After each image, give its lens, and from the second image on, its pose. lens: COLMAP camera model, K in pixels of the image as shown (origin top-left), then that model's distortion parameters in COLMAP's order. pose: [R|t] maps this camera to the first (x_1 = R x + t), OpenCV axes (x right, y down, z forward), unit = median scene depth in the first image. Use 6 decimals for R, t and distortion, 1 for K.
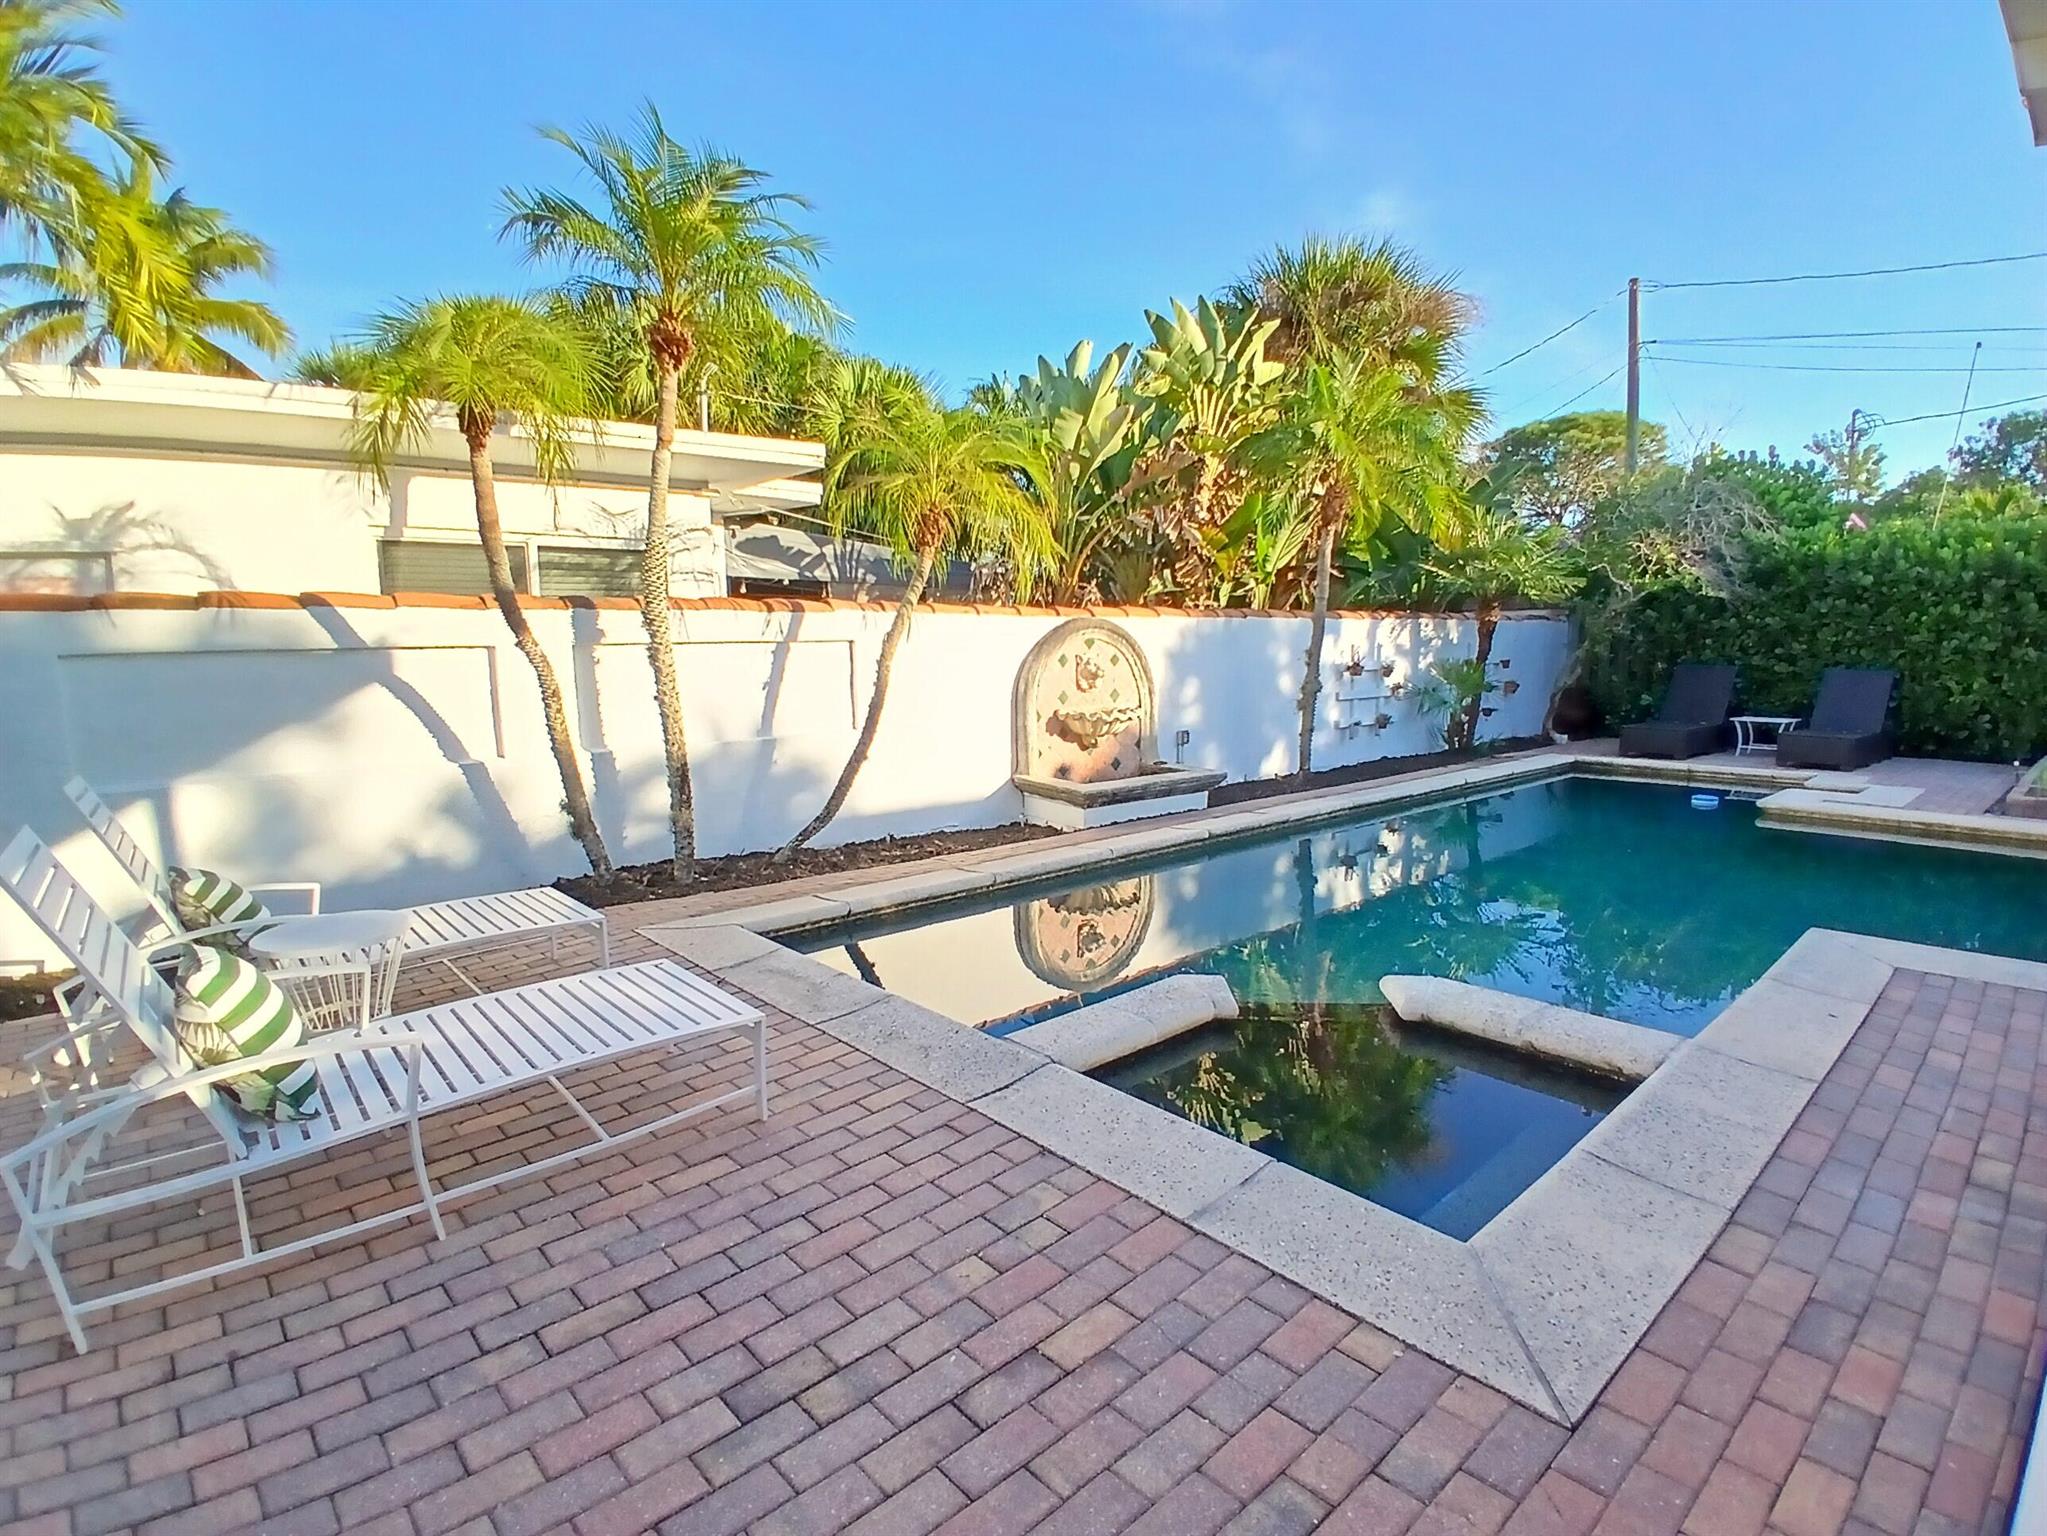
lens RADIAL K [[1024.3, 0, 998.9], [0, 1024.3, 776.1], [0, 0, 1]] dist [-0.001608, -0.039849]
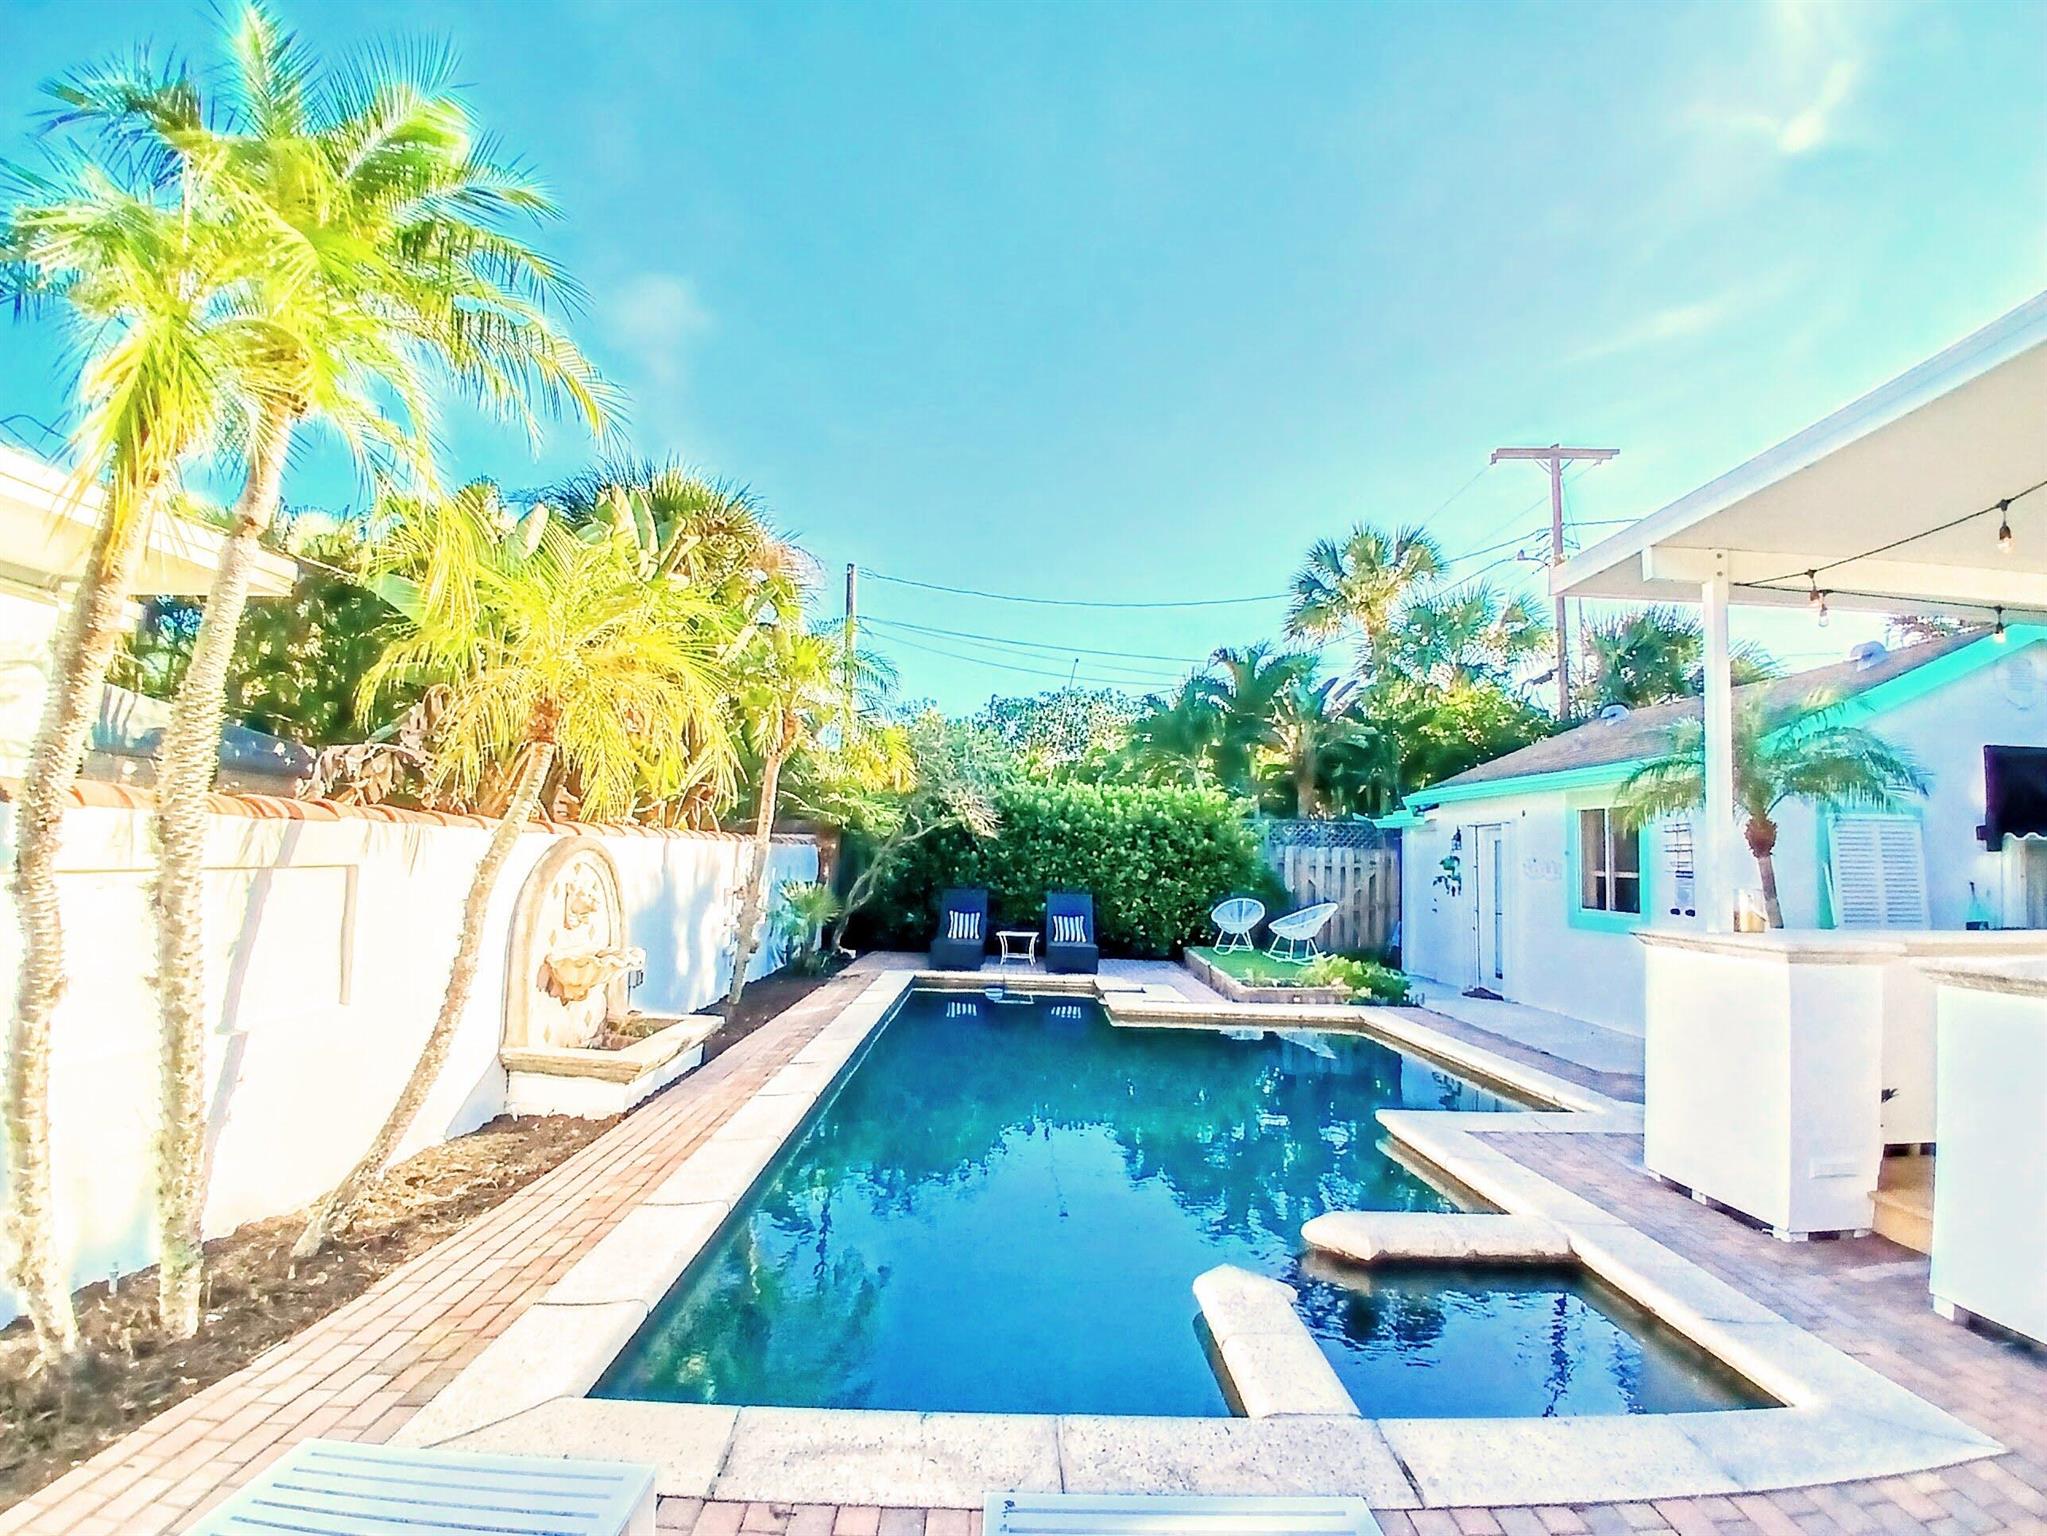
lens RADIAL K [[1024.3, 0, 998.9], [0, 1024.3, 776.1], [0, 0, 1]] dist [-0.001608, -0.039849]
pose [[0.646320, 0.089695, 0.757777, -0.259734], [0.060698, 0.983878, -0.168228, -0.038810], [-0.760649, 0.154724, 0.630455, 0.196771]]
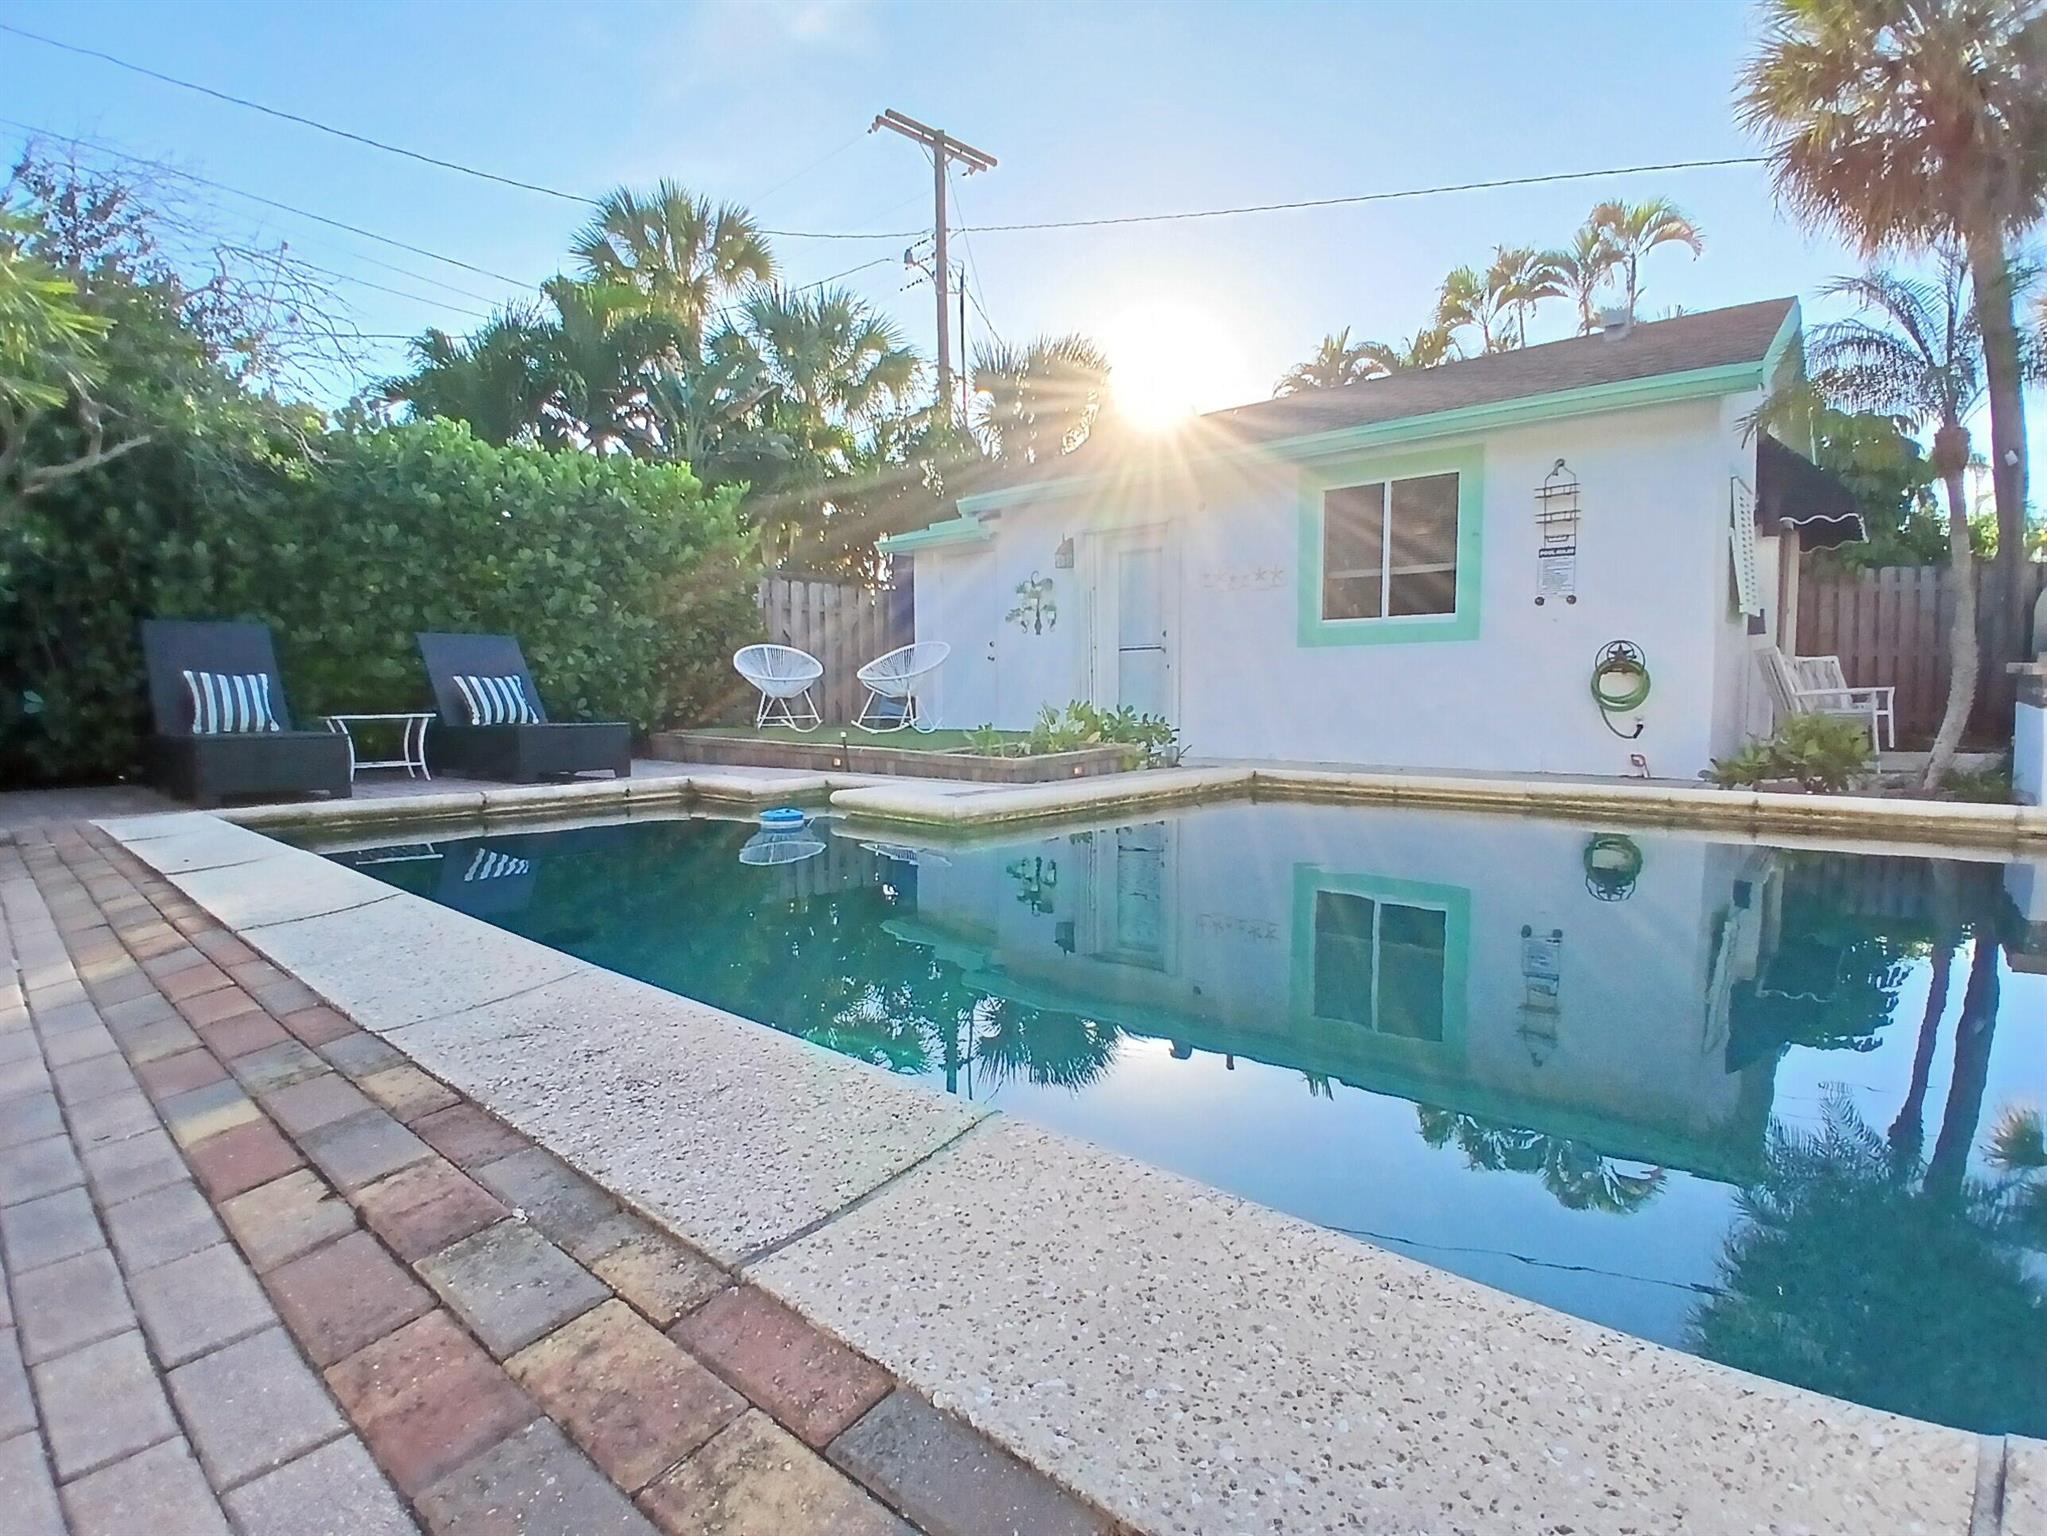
lens RADIAL K [[1024.3, 0, 998.9], [0, 1024.3, 776.1], [0, 0, 1]] dist [-0.001608, -0.039849]
pose [[-0.141811, -0.064073, 0.987818, 0.160893], [0.134825, 0.987354, 0.083398, -0.025323], [-0.980669, 0.145009, -0.131379, 0.797493]]
